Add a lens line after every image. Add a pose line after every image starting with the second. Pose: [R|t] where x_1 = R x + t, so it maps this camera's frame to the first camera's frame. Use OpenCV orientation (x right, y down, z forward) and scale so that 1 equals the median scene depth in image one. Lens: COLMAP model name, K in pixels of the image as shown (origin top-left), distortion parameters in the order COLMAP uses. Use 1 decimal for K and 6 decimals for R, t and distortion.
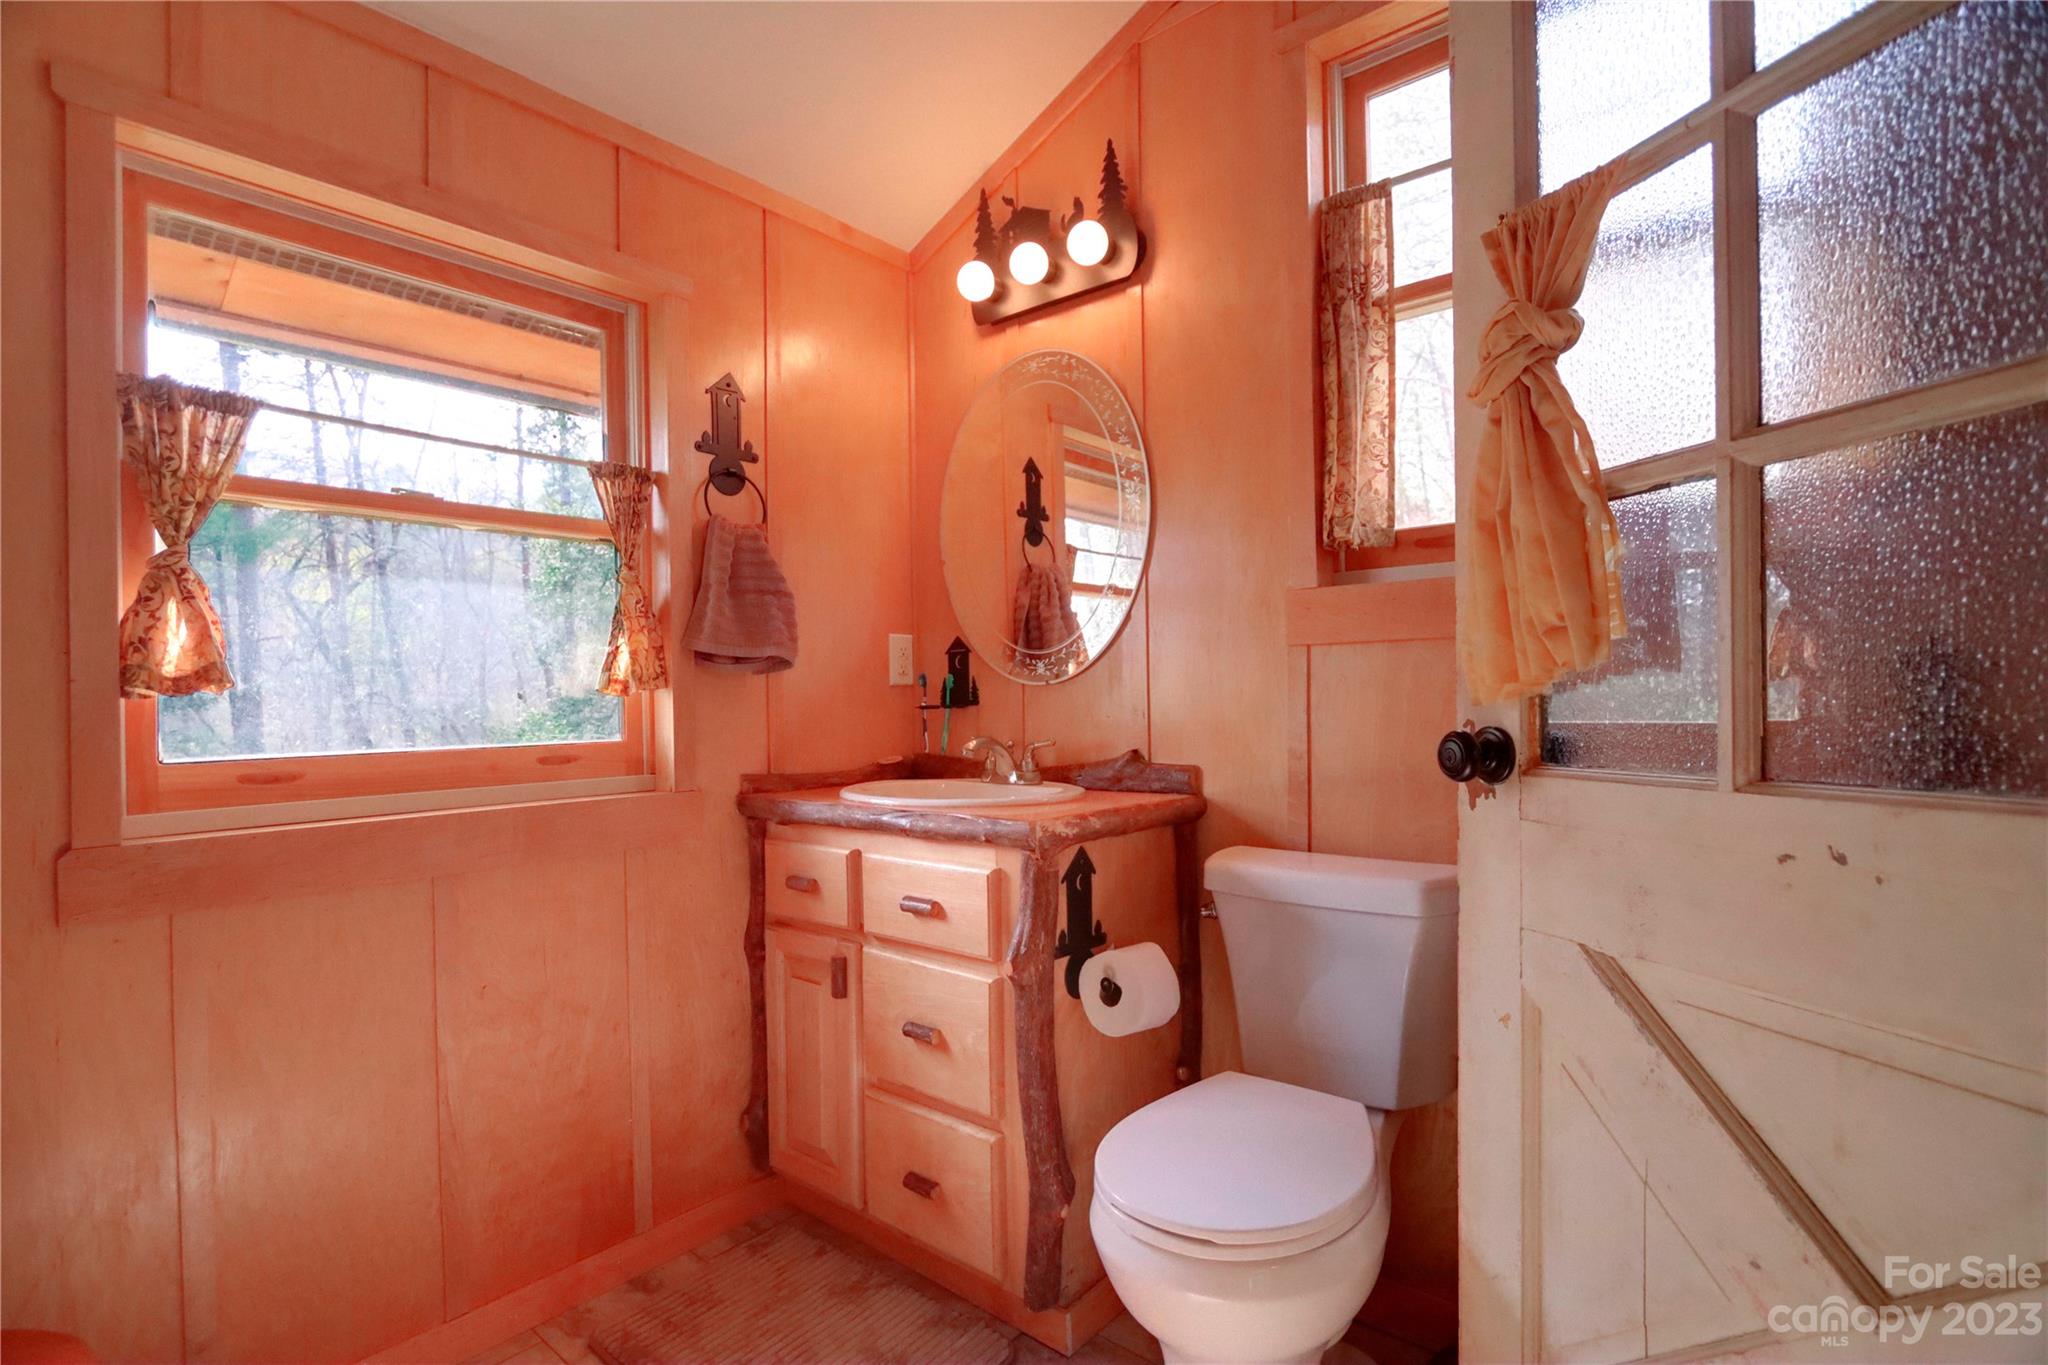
lens RADIAL K [[968.9, 0, 1011.6], [0, 968.9, 694.9], [0, 0, 1]] dist [-0.012921, -0.000036]
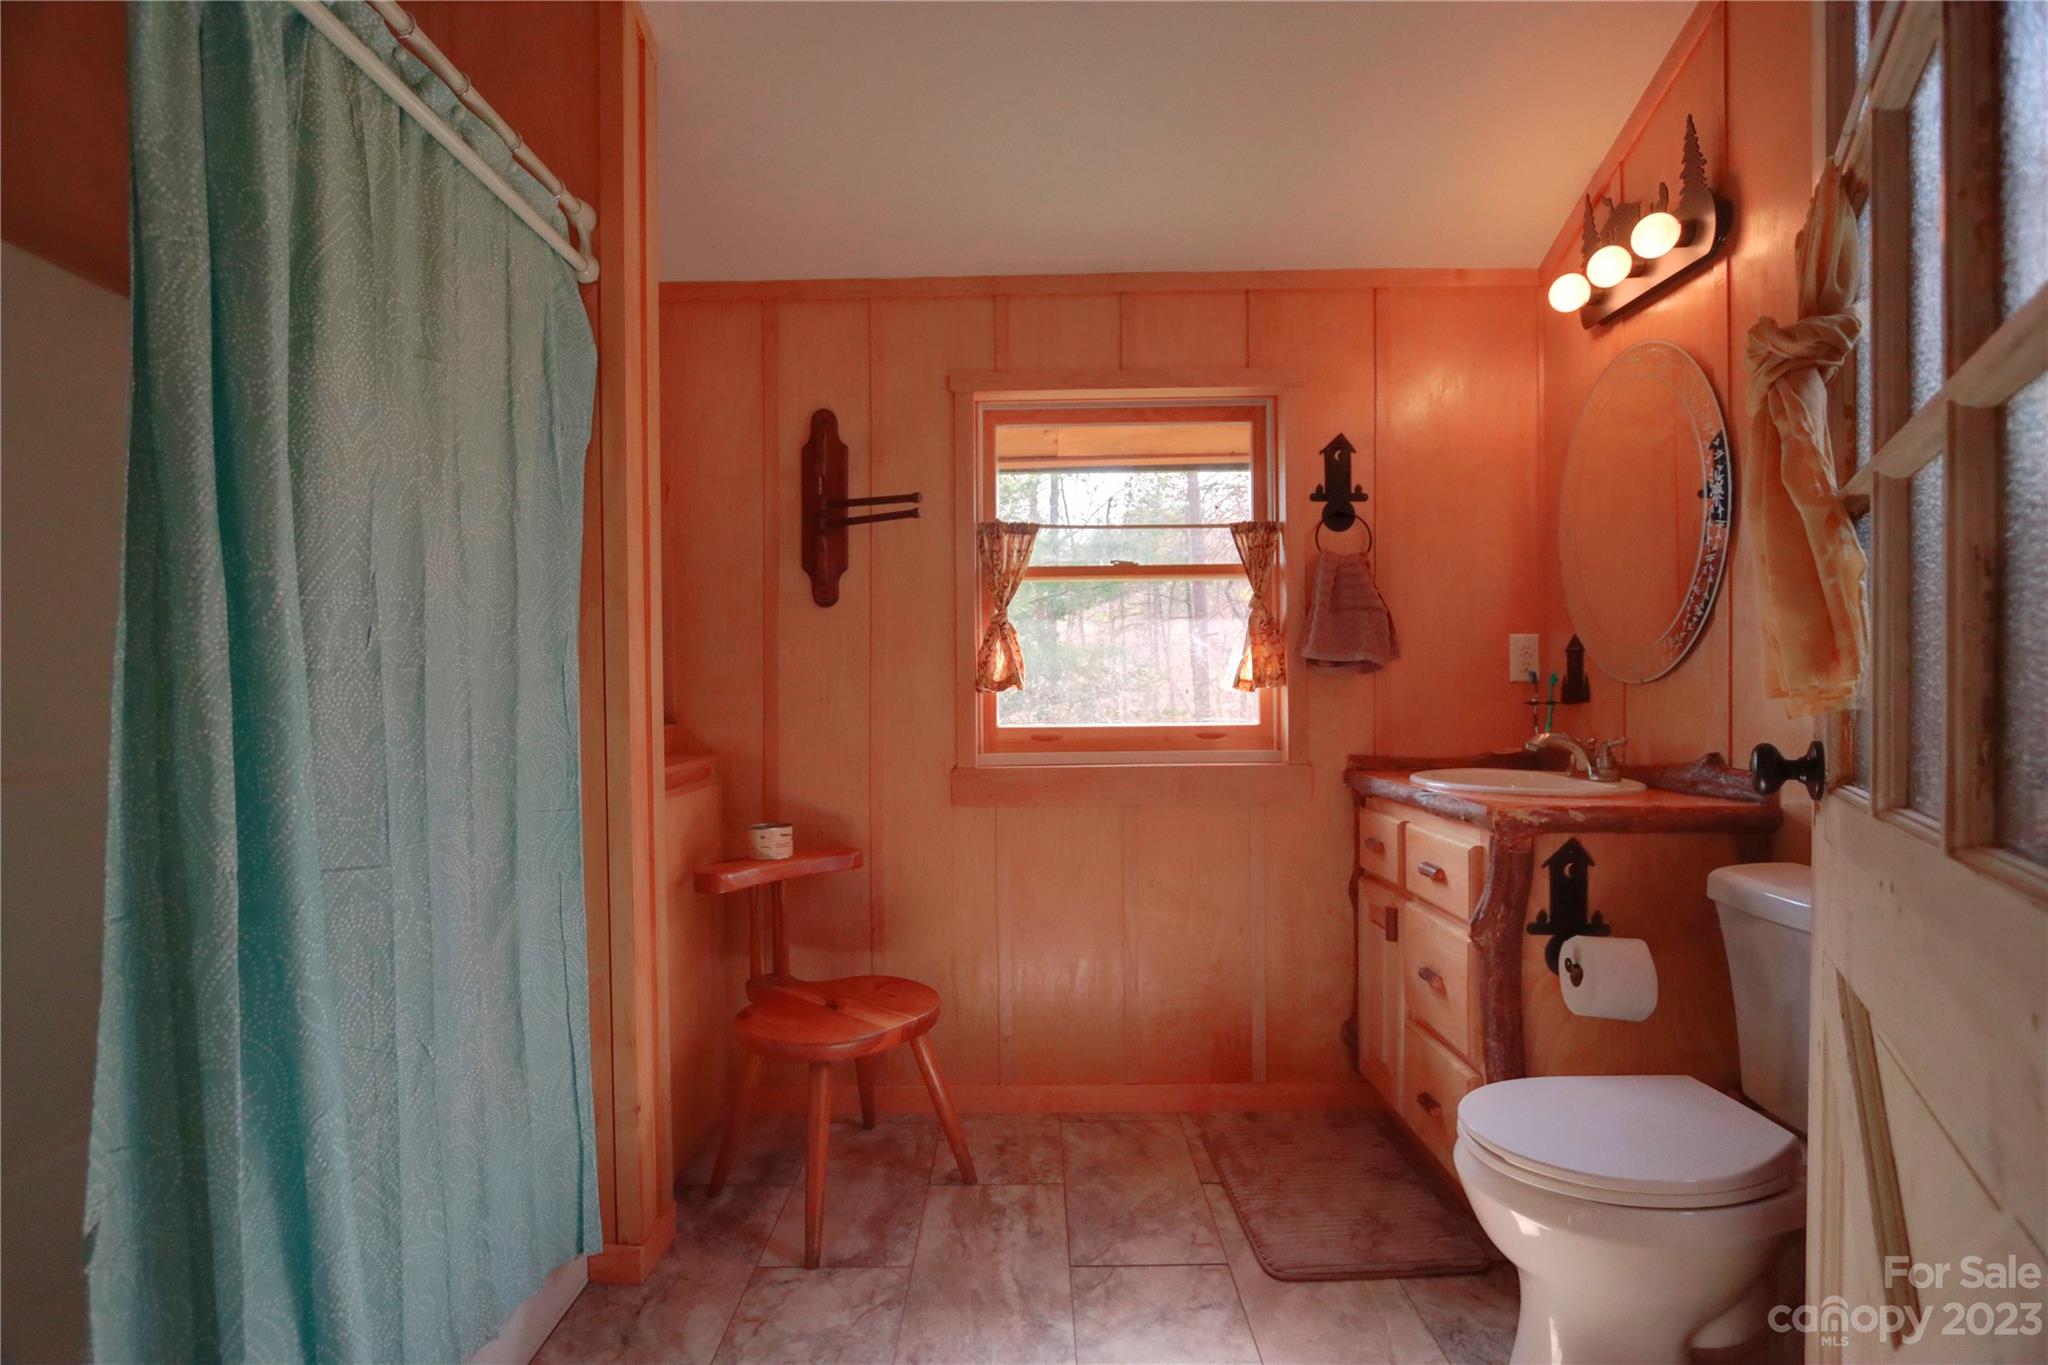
lens RADIAL K [[968.9, 0, 1011.6], [0, 968.9, 694.9], [0, 0, 1]] dist [-0.012921, -0.000036]
pose [[0.637136, 0.013360, -0.770636, 0.445625], [0.000328, 0.999845, 0.017604, -0.018603], [0.770752, -0.011468, 0.637032, -0.141046]]
